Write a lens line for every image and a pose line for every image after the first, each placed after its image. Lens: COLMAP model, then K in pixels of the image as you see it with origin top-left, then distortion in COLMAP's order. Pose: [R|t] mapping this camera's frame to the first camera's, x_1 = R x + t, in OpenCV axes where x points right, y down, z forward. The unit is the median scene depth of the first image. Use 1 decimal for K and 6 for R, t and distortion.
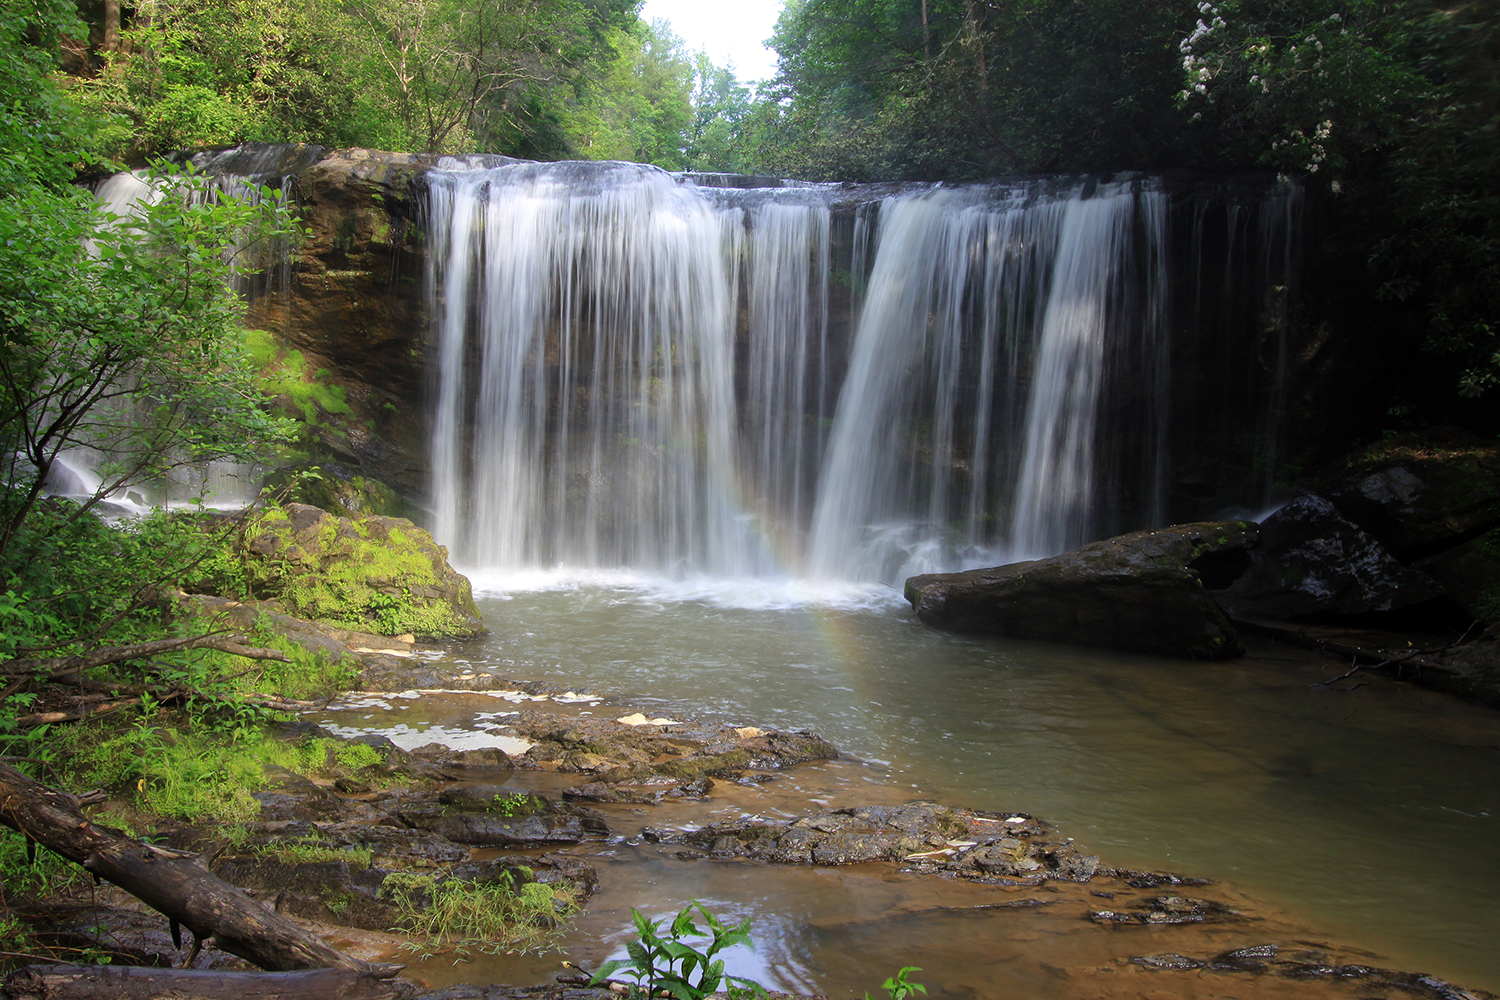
lens RADIAL K [[1157.1, 0, 752.1], [0, 1157.1, 502.9], [0, 0, 1]] dist [0.003007, 0.027322]
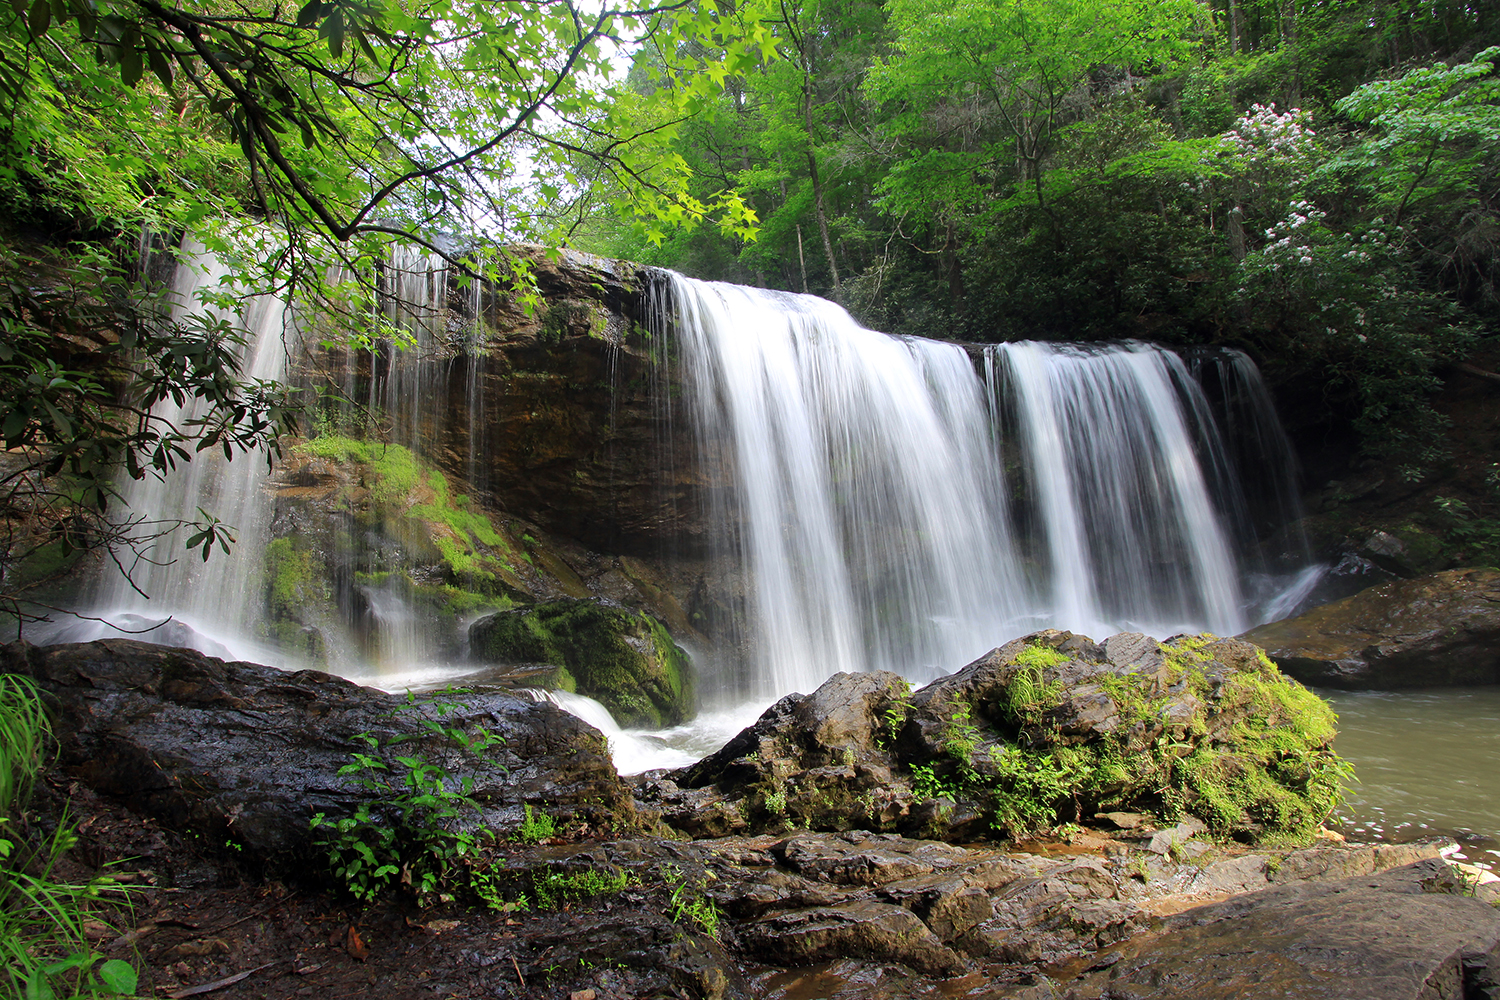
lens RADIAL K [[690.4, 0, 753.3], [0, 690.4, 503.5], [0, 0, 1]] dist [-0.011243, 0.000477]
pose [[0.883382, -0.019772, 0.468236, -0.463616], [0.101654, 0.983407, -0.150256, -0.015467], [-0.457496, 0.180331, 0.870734, 0.524916]]
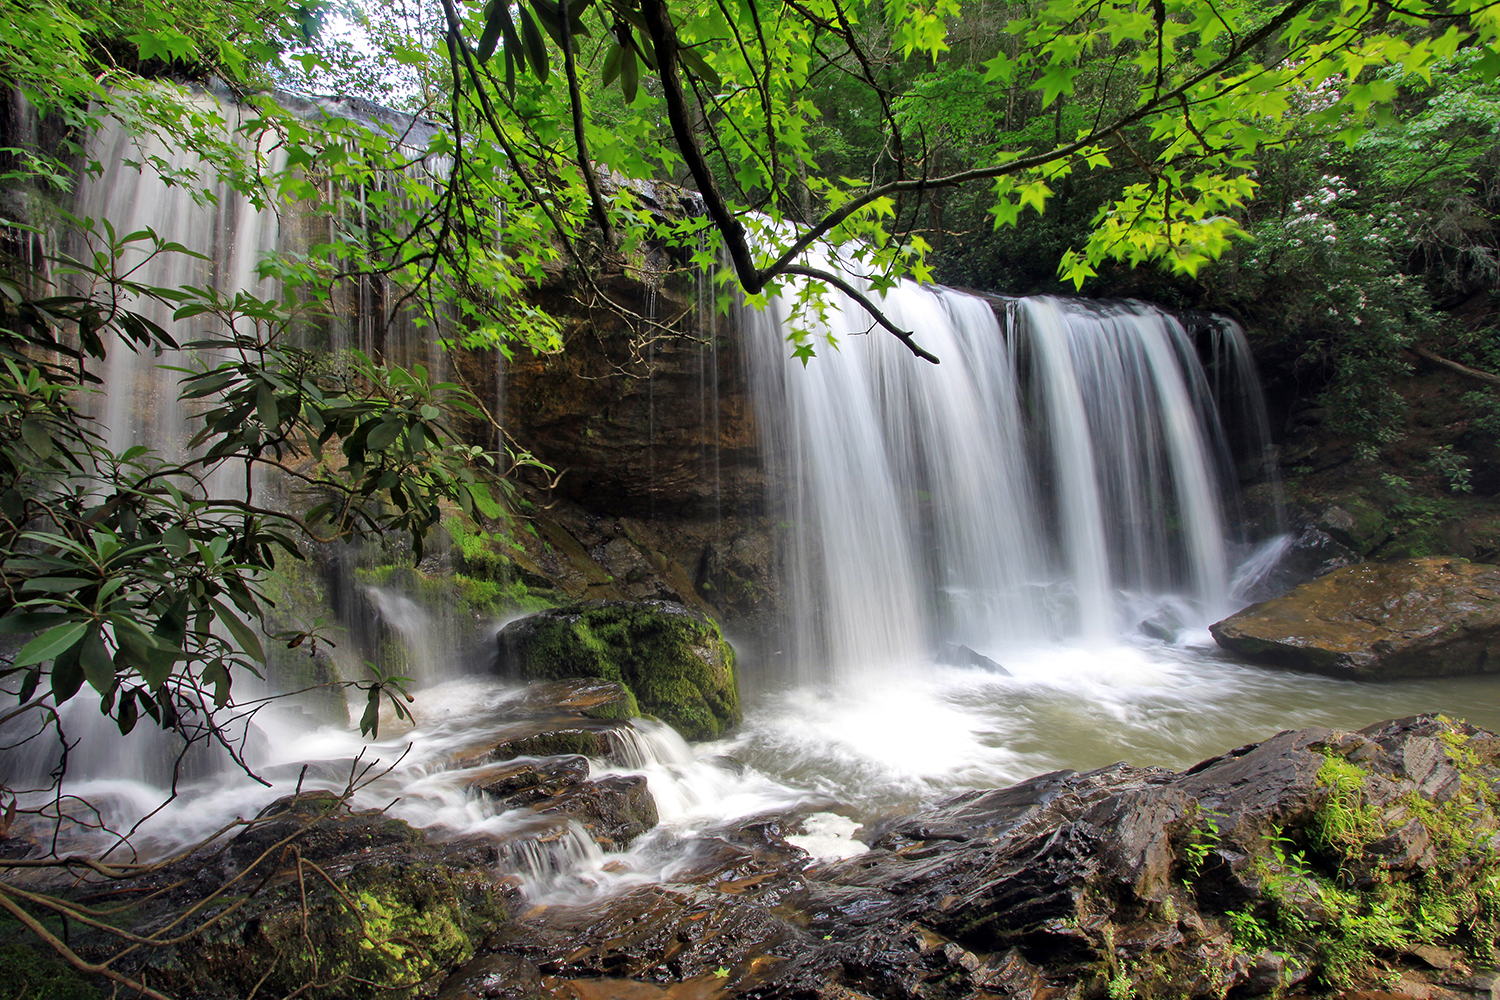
lens RADIAL K [[690.4, 0, 751.6], [0, 690.4, 503.3], [0, 0, 1]] dist [-0.011243, 0.000477]
pose [[0.804088, -0.061702, 0.591300, -0.525789], [0.077983, 0.996953, -0.002014, -0.080708], [-0.589374, 0.047731, 0.806449, 0.623109]]
